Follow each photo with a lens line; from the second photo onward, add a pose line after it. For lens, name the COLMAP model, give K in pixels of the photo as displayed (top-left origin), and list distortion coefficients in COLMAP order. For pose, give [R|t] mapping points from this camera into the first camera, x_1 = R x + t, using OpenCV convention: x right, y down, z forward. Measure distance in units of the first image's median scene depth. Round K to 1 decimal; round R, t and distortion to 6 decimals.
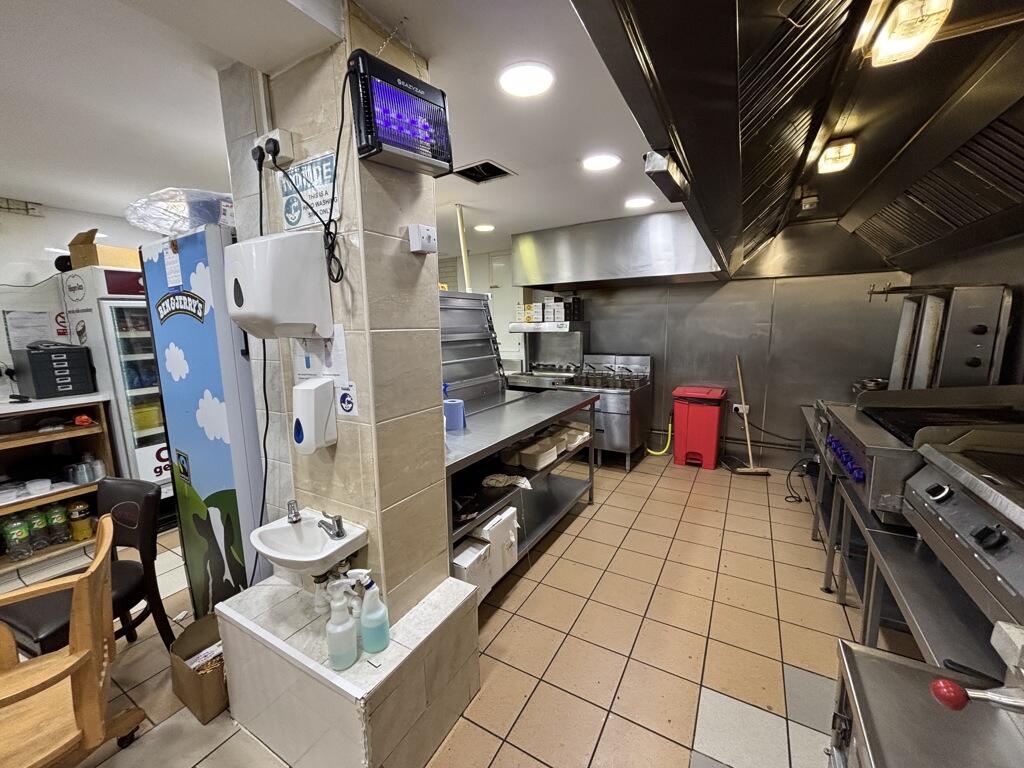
lens RADIAL K [[414.4, 0, 511.4], [0, 414.4, 384.4], [0, 0, 1]] dist [0.001954, -0.000051]
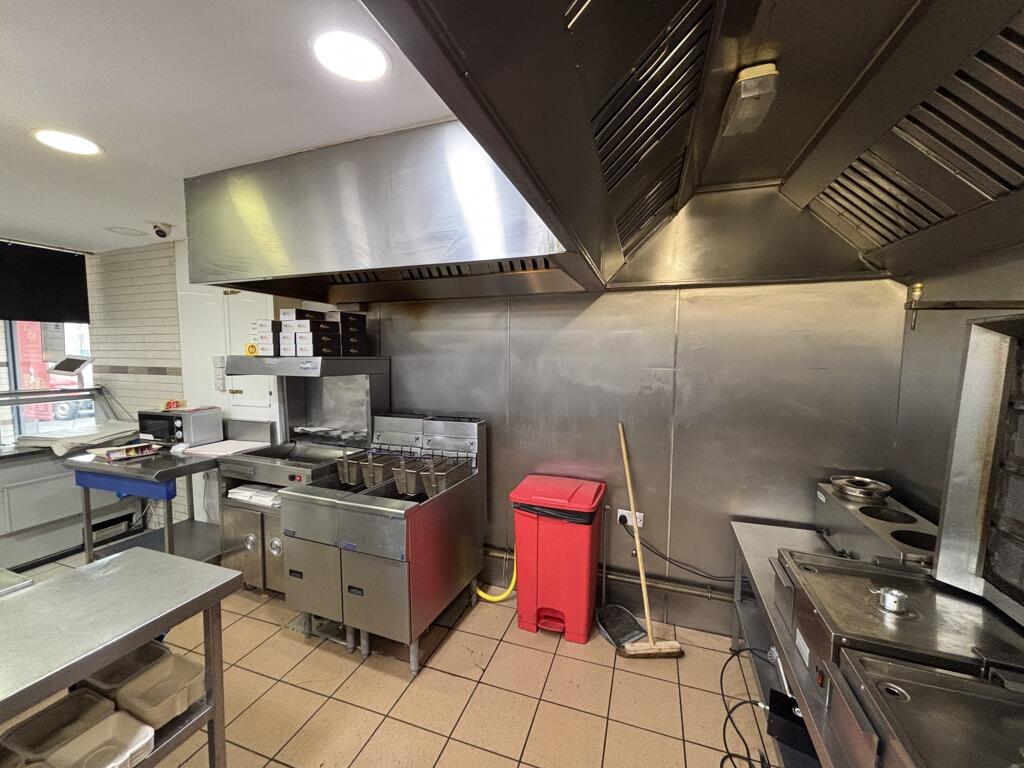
lens RADIAL K [[414.4, 0, 511.8], [0, 414.4, 386.2], [0, 0, 1]] dist [0.001954, -0.000051]
pose [[0.980662, 0.005156, 0.195642, 0.311001], [0.008444, 0.997607, -0.068615, -0.089162], [-0.195528, 0.068940, 0.978272, 0.512623]]
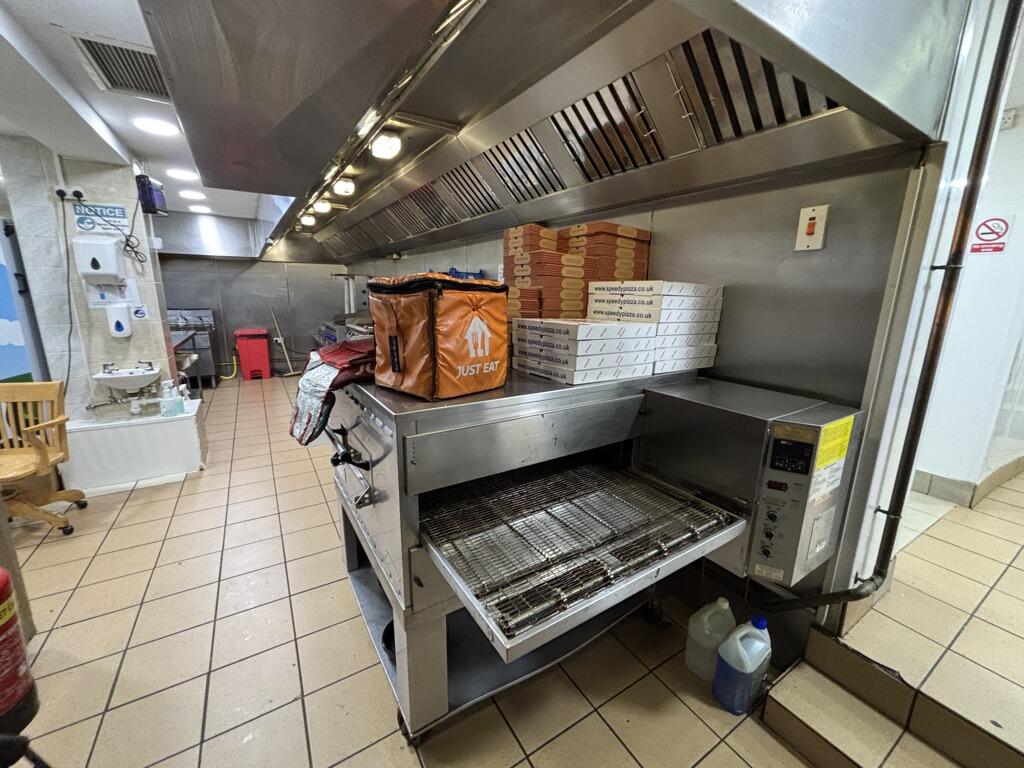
lens RADIAL K [[414.4, 0, 503.8], [0, 414.4, 383.8], [0, 0, 1]] dist [0.001954, -0.000051]
pose [[0.487049, -0.167928, 0.857078, -0.498947], [0.108272, 0.985380, 0.131539, 0.118017], [-0.866637, 0.028732, 0.498111, -0.651662]]
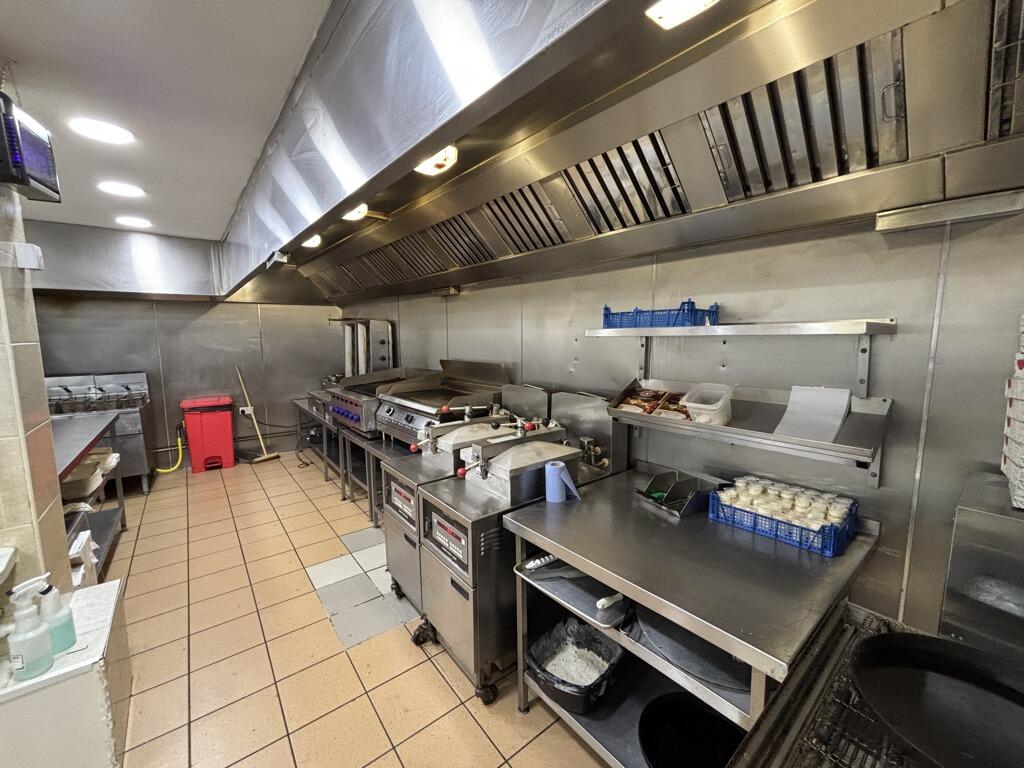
lens RADIAL K [[414.4, 0, 508.3], [0, 414.4, 384.0], [0, 0, 1]] dist [0.001954, -0.000051]
pose [[0.380913, -0.099926, 0.919195, -0.265338], [0.135501, 0.989443, 0.051411, 0.025973], [-0.914628, 0.104968, 0.390432, -0.167248]]
